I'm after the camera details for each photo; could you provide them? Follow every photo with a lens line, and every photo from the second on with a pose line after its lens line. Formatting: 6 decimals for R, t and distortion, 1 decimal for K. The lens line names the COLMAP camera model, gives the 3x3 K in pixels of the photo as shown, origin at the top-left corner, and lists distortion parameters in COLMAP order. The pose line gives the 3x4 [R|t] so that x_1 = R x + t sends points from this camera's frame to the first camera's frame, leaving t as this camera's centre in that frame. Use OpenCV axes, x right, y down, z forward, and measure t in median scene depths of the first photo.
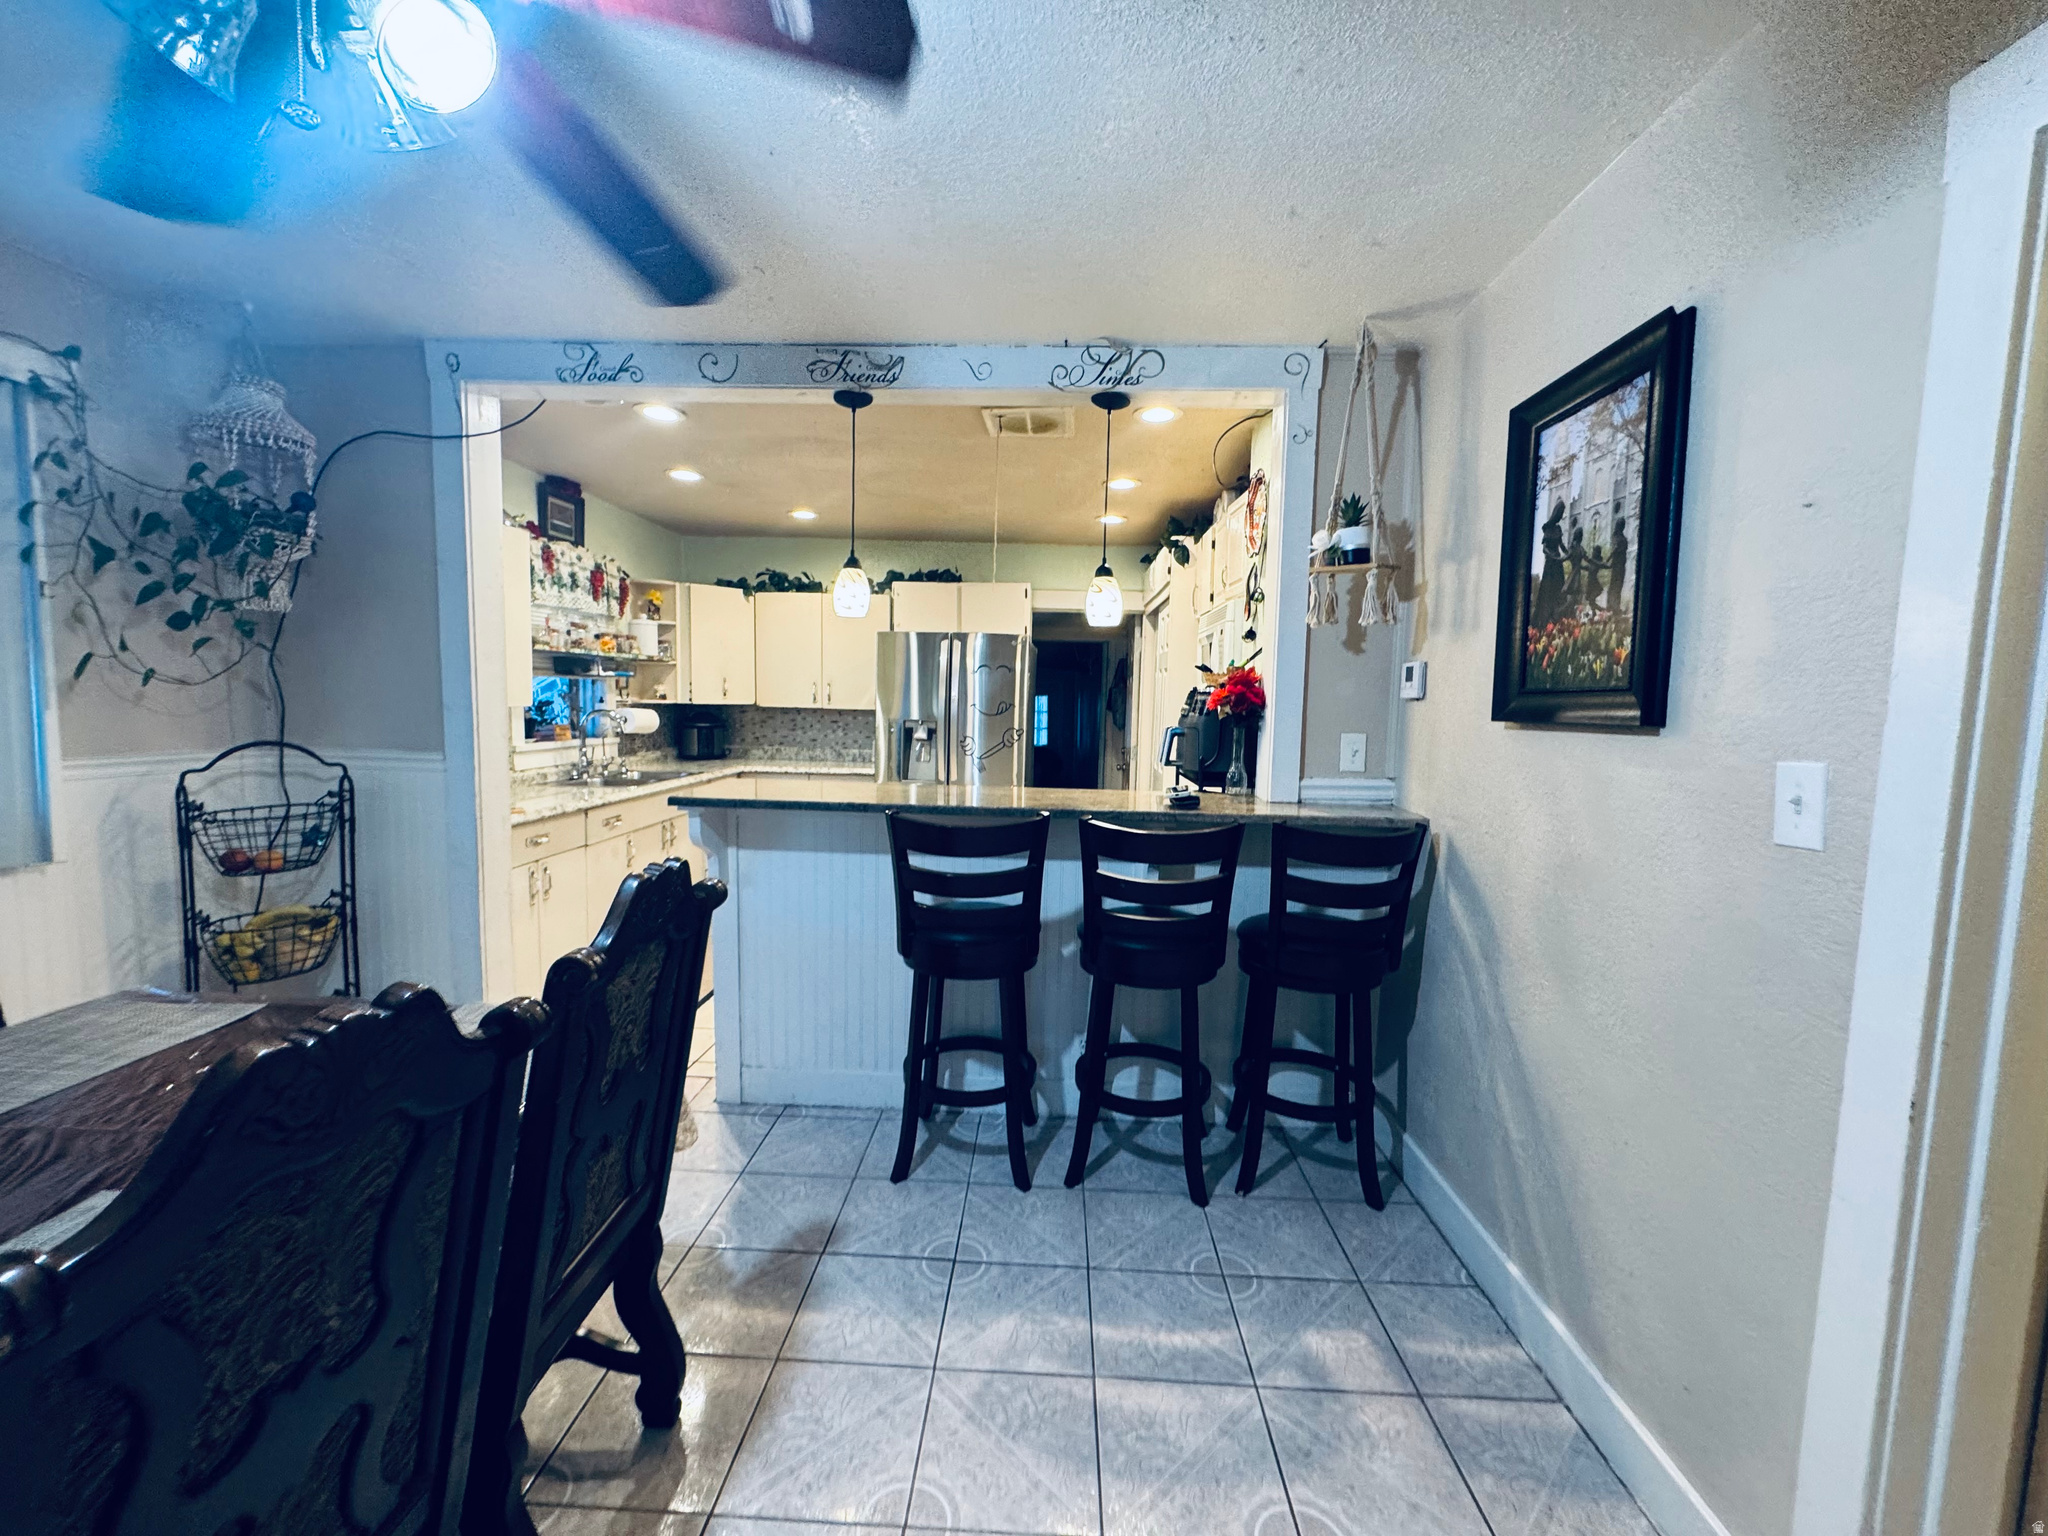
lens RADIAL K [[819.1, 0, 1028.0], [0, 819.1, 767.2], [0, 0, 1]] dist [-0.000486, -0.000335]
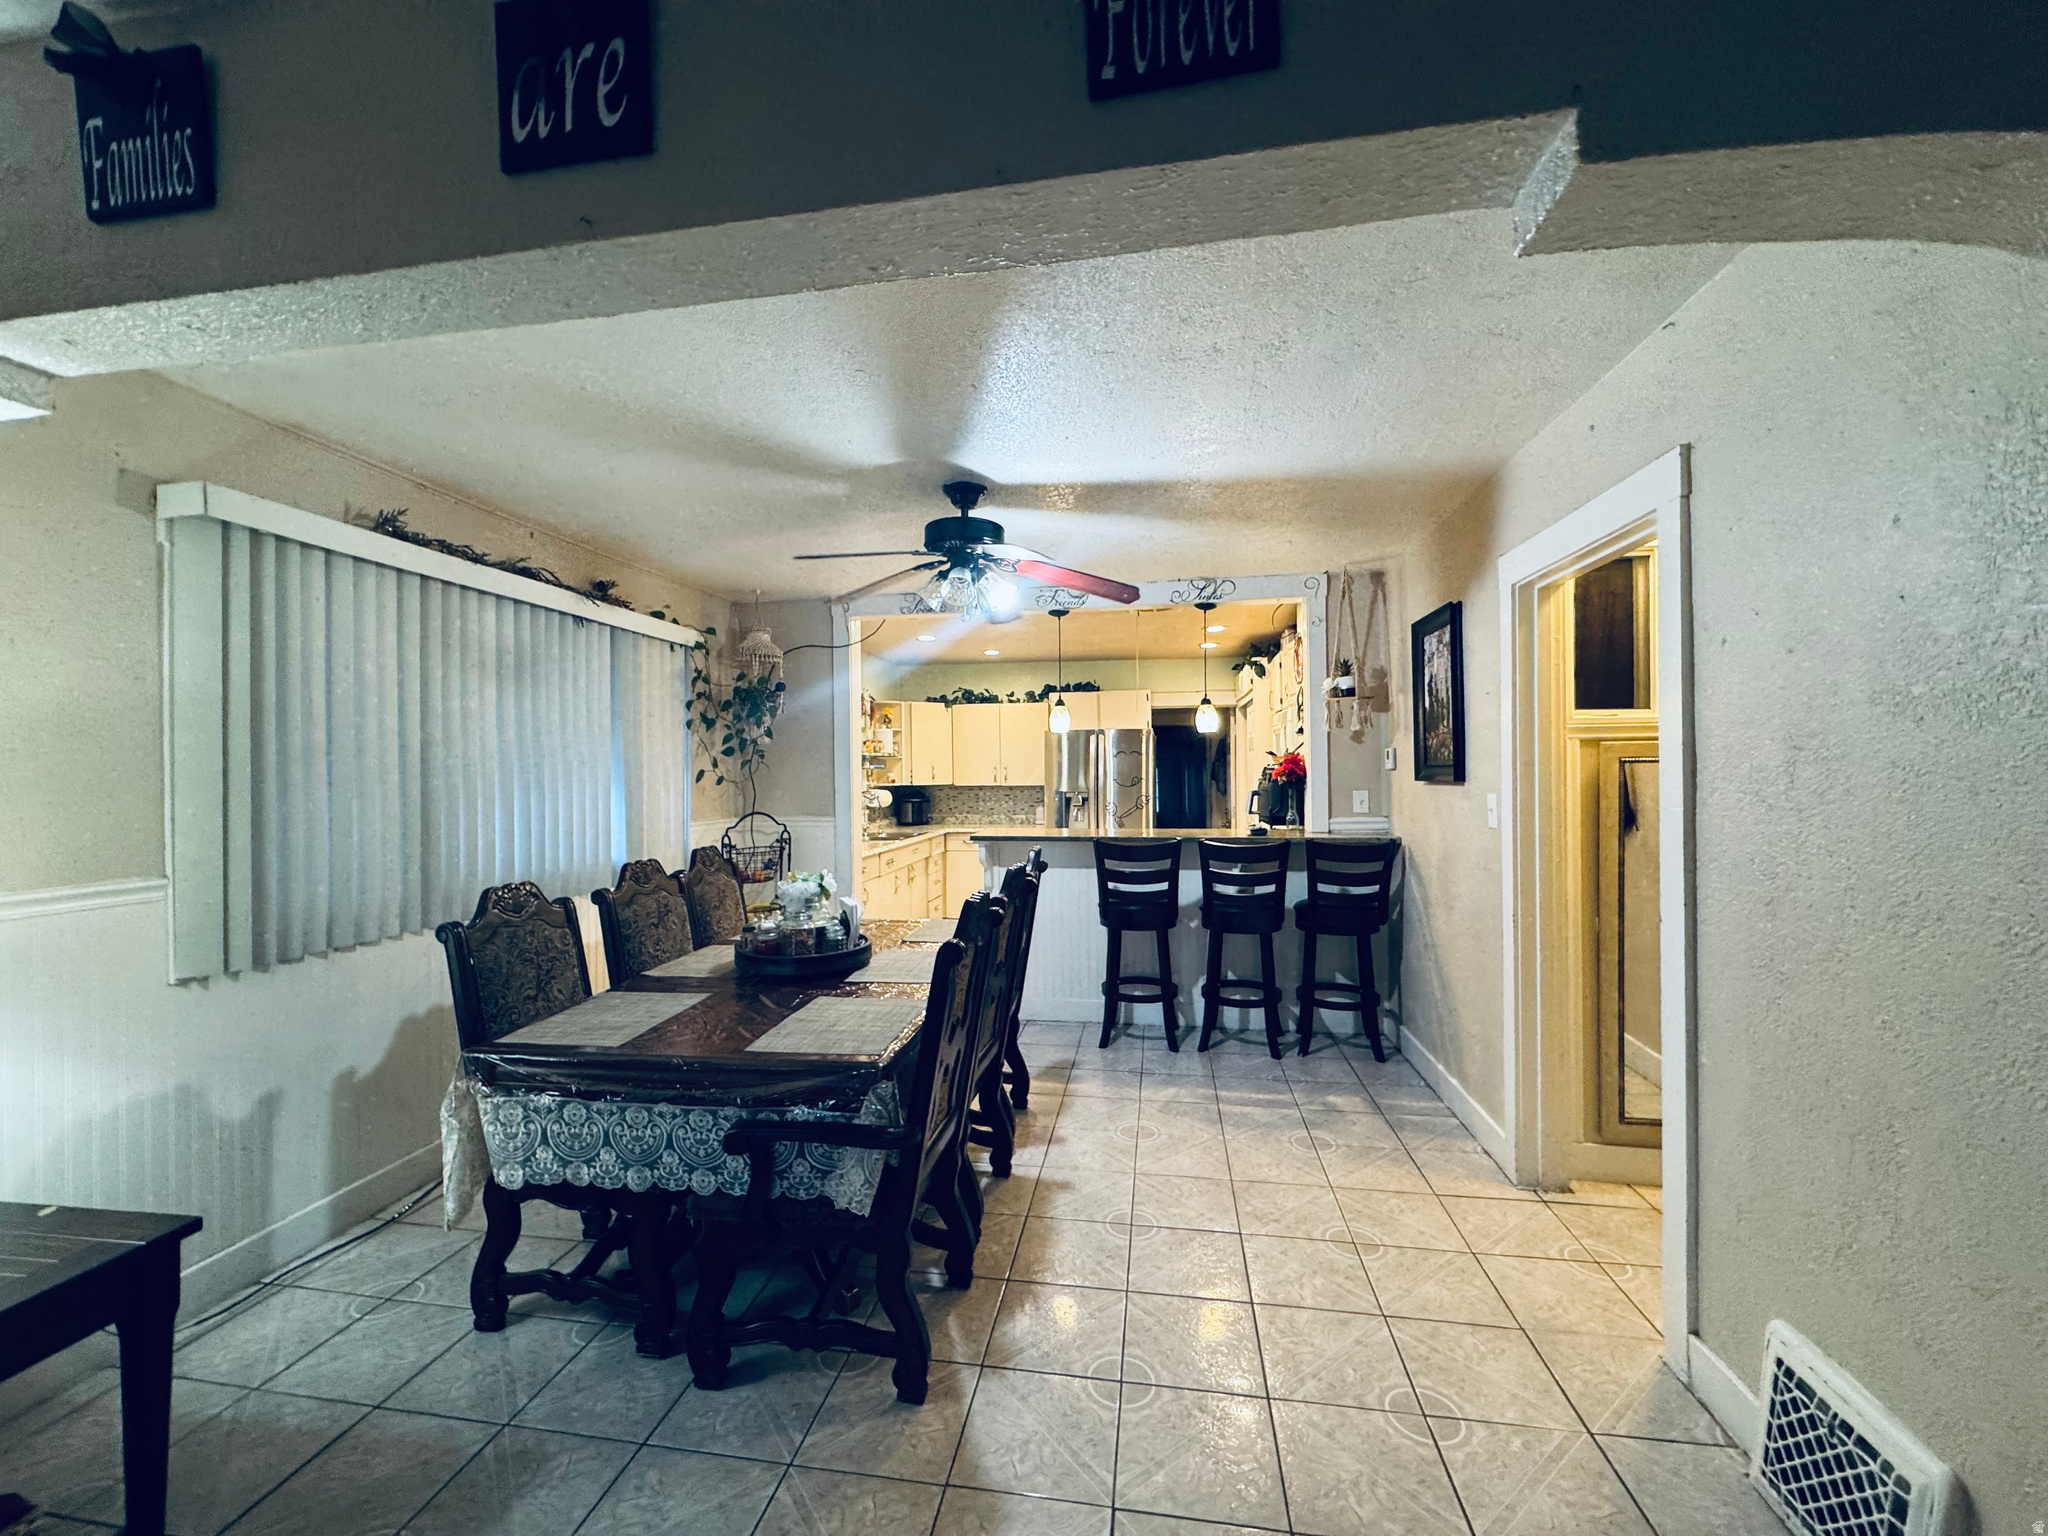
lens RADIAL K [[811.9, 0, 1031.2], [0, 811.9, 770.3], [0, 0, 1]] dist [-0.001382, -0.000116]
pose [[0.992029, -0.033558, -0.121462, -0.073064], [0.023055, 0.995953, -0.086867, 0.048143], [0.123885, 0.083375, 0.988788, -0.758209]]
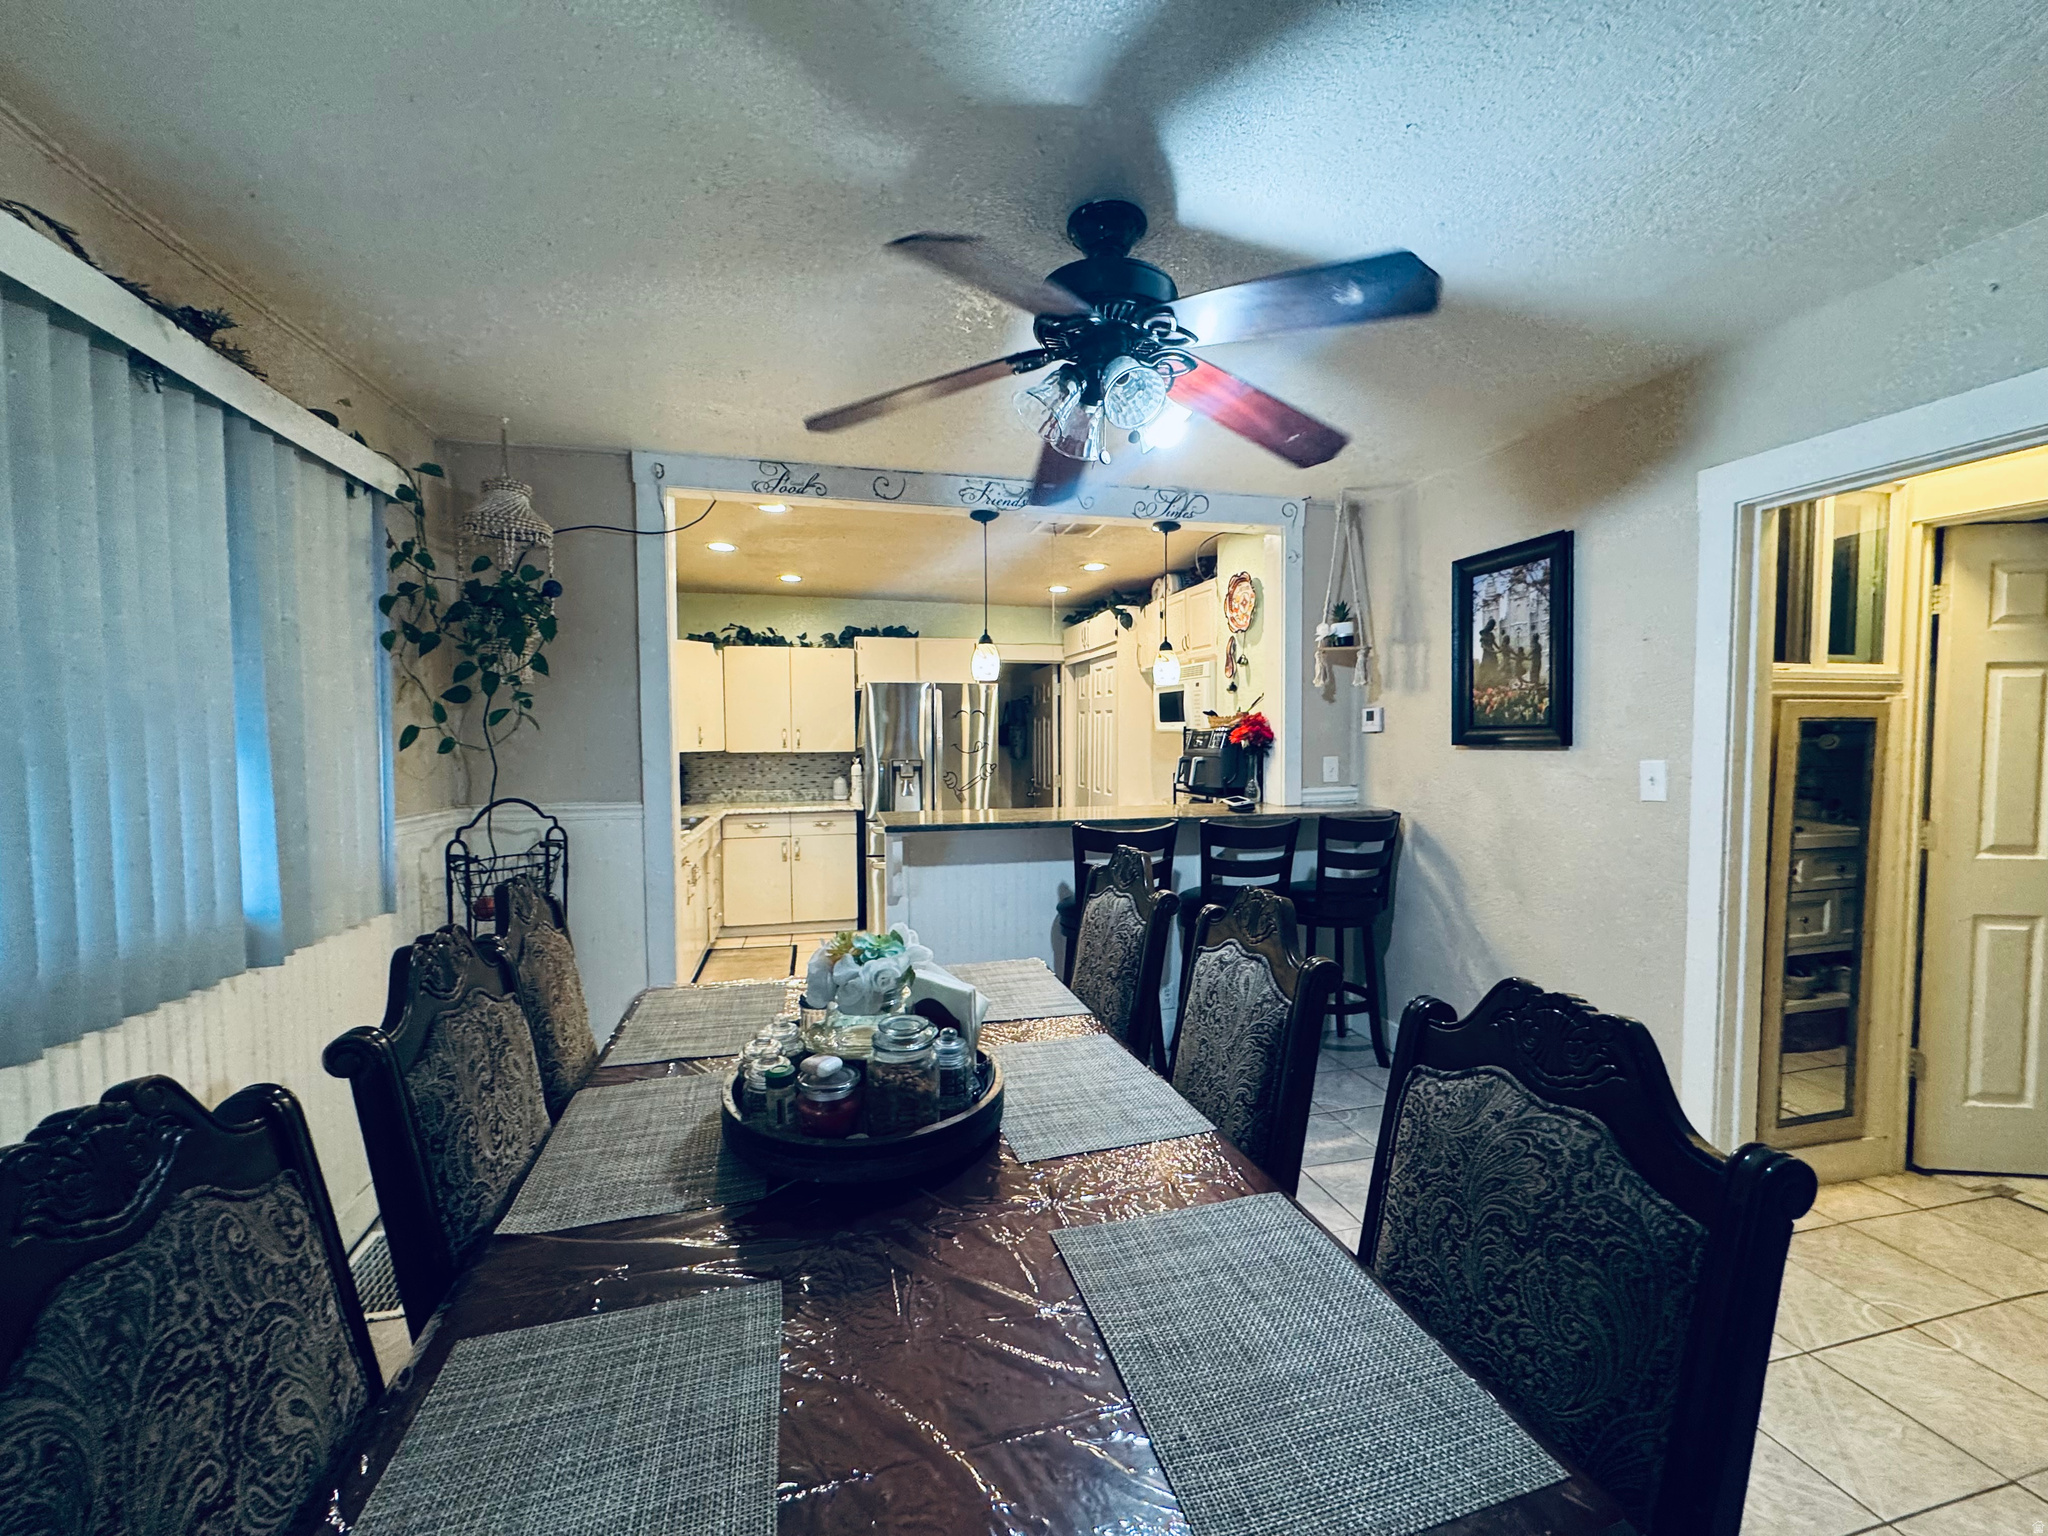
lens RADIAL K [[811.9, 0, 1031.2], [0, 811.9, 770.3], [0, 0, 1]] dist [-0.001382, -0.000116]
pose [[0.959526, -0.041028, 0.278616, -0.539468], [0.051196, 0.998258, -0.029314, -0.000932], [-0.276928, 0.042392, 0.959955, -0.258595]]
